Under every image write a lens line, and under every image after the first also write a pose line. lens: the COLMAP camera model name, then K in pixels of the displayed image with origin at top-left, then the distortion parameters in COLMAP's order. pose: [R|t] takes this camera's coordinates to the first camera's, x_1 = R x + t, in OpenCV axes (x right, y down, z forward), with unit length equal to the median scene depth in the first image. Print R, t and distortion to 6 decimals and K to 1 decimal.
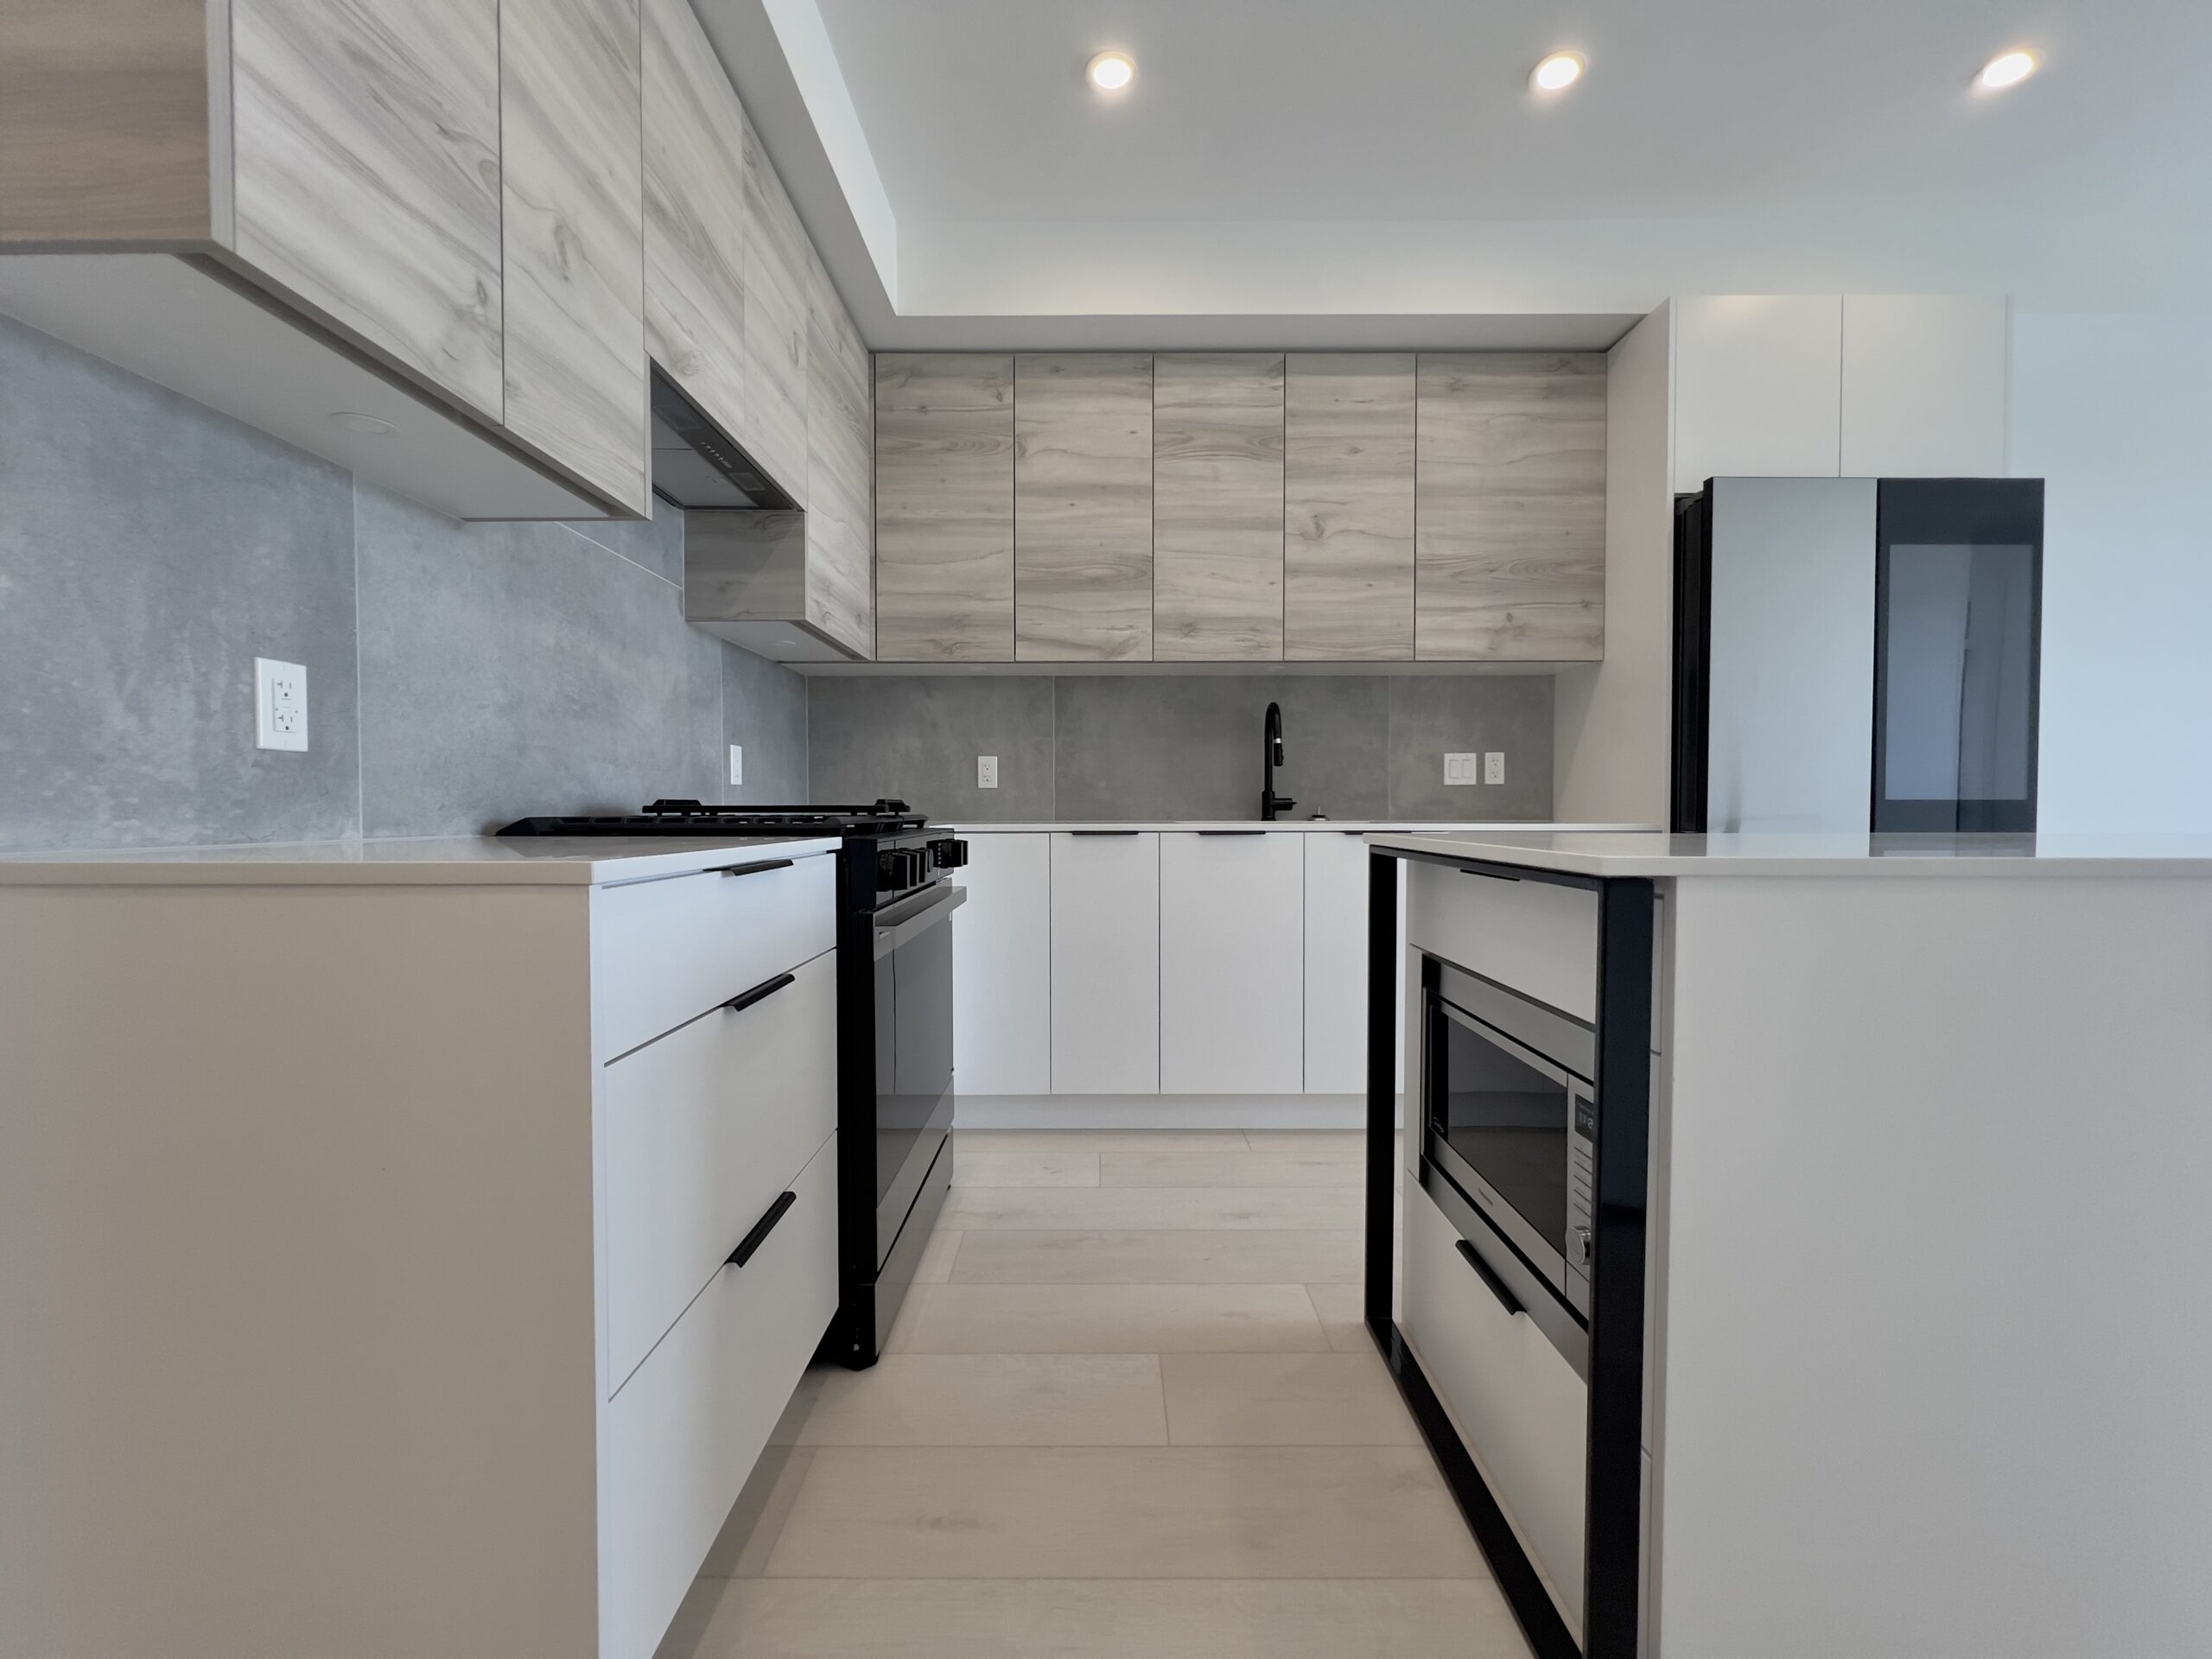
lens RADIAL K [[881.5, 0, 1096.8], [0, 881.5, 831.0], [0, 0, 1]] dist [-0.002283, 0.001165]
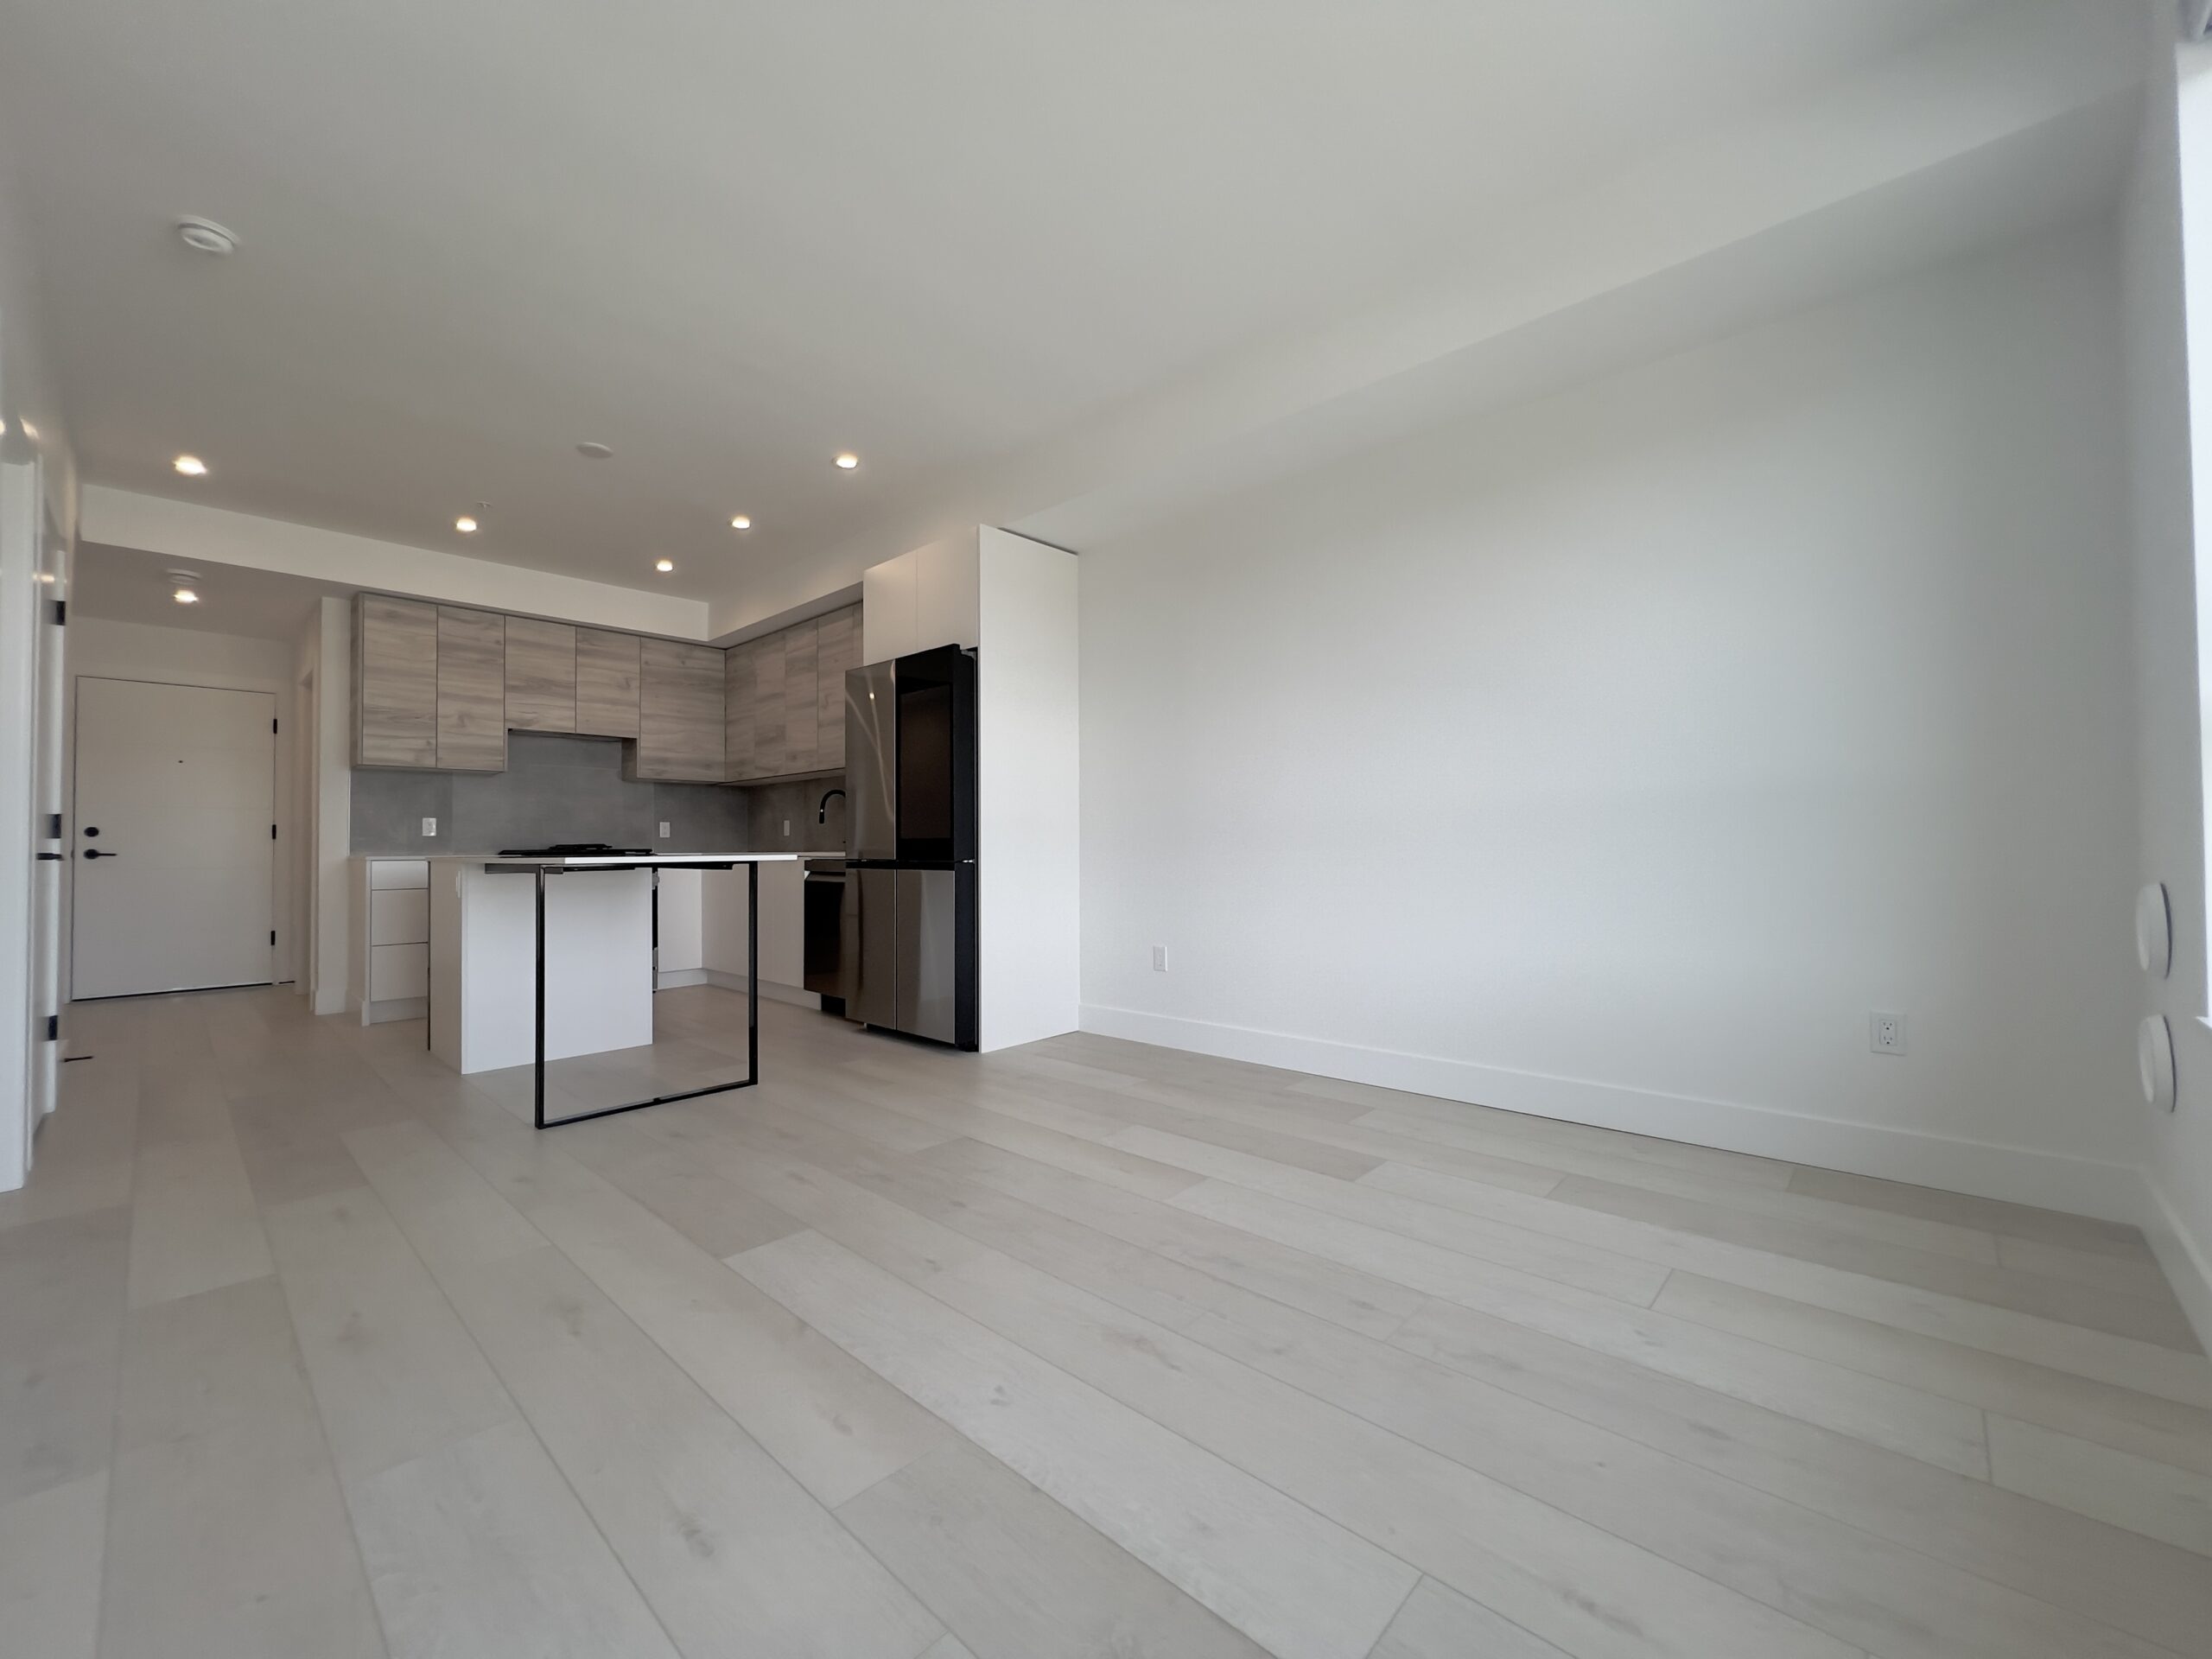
lens RADIAL K [[881.5, 0, 1096.8], [0, 881.5, 830.6], [0, 0, 1]] dist [-0.002283, 0.001165]
pose [[0.731197, -0.017385, -0.681945, 2.034354], [-0.009743, 0.999307, -0.035922, 0.006101], [0.682097, 0.032910, 0.730521, -0.012553]]
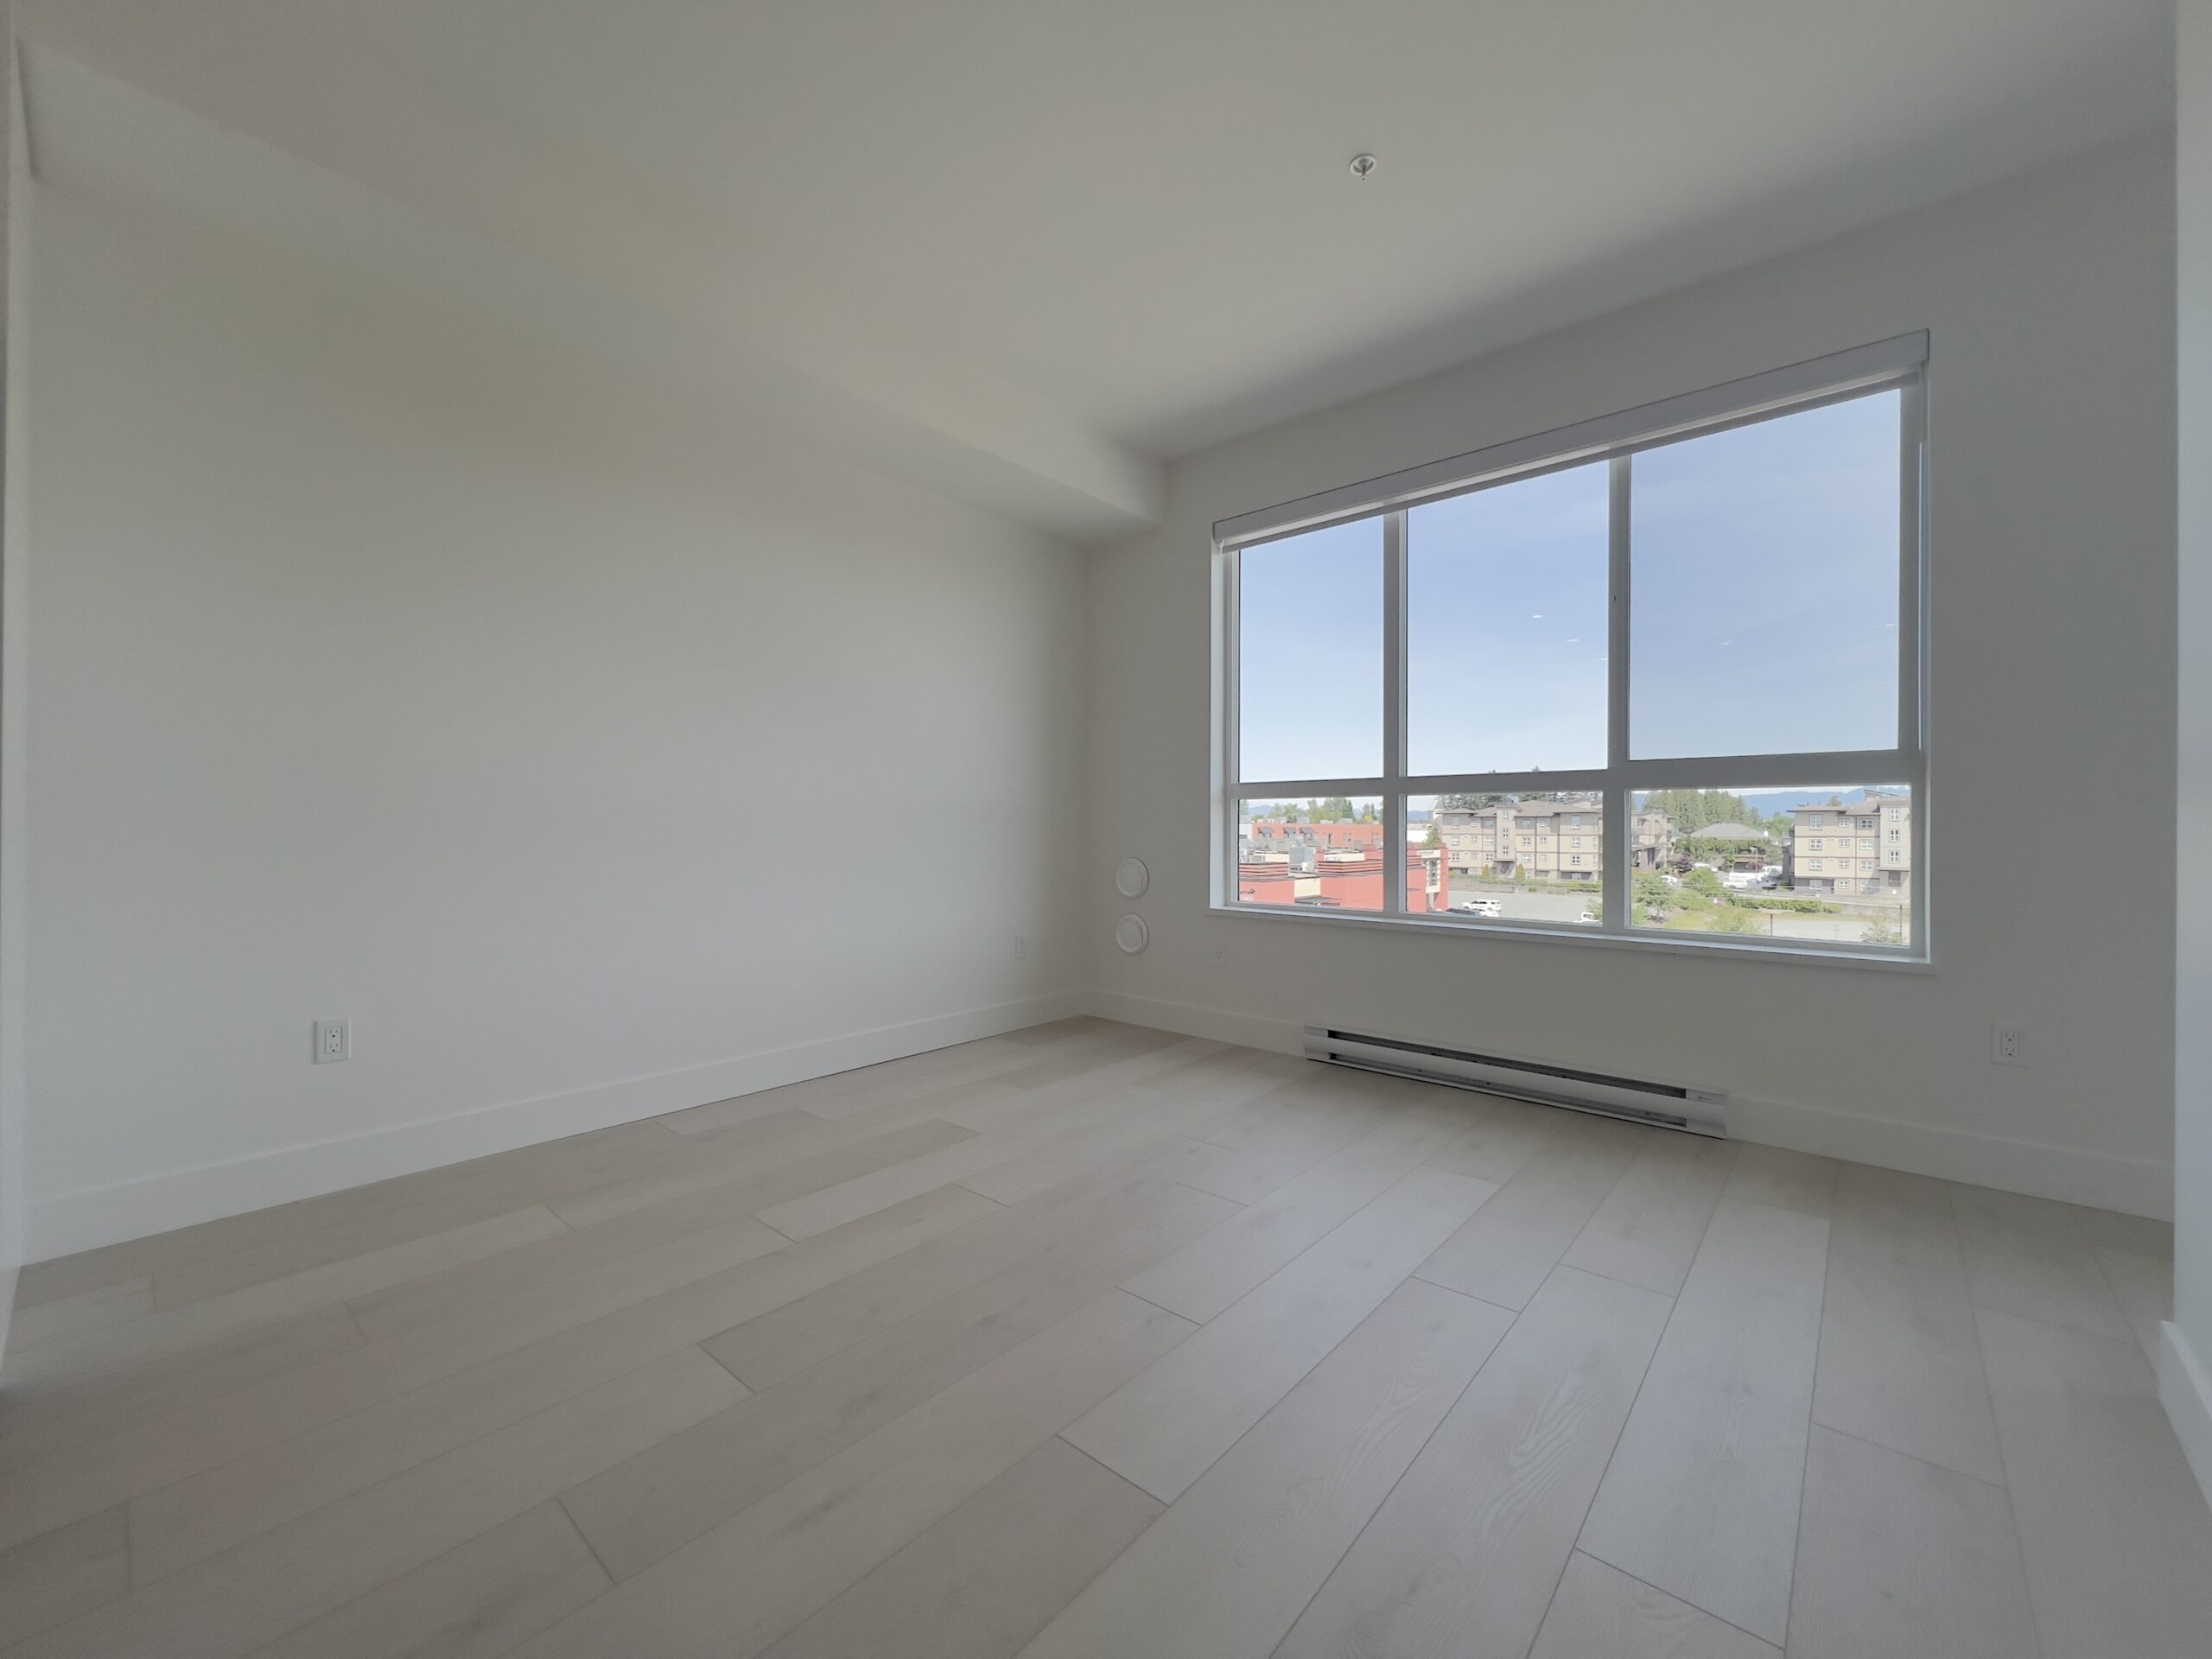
lens RADIAL K [[881.5, 0, 1105.6], [0, 881.5, 829.0], [0, 0, 1]] dist [-0.002283, 0.001165]
pose [[0.661788, 0.001895, 0.749689, 0.973598], [0.014888, 0.999766, -0.015670, -0.011091], [-0.749543, 0.021532, 0.661605, 0.028429]]
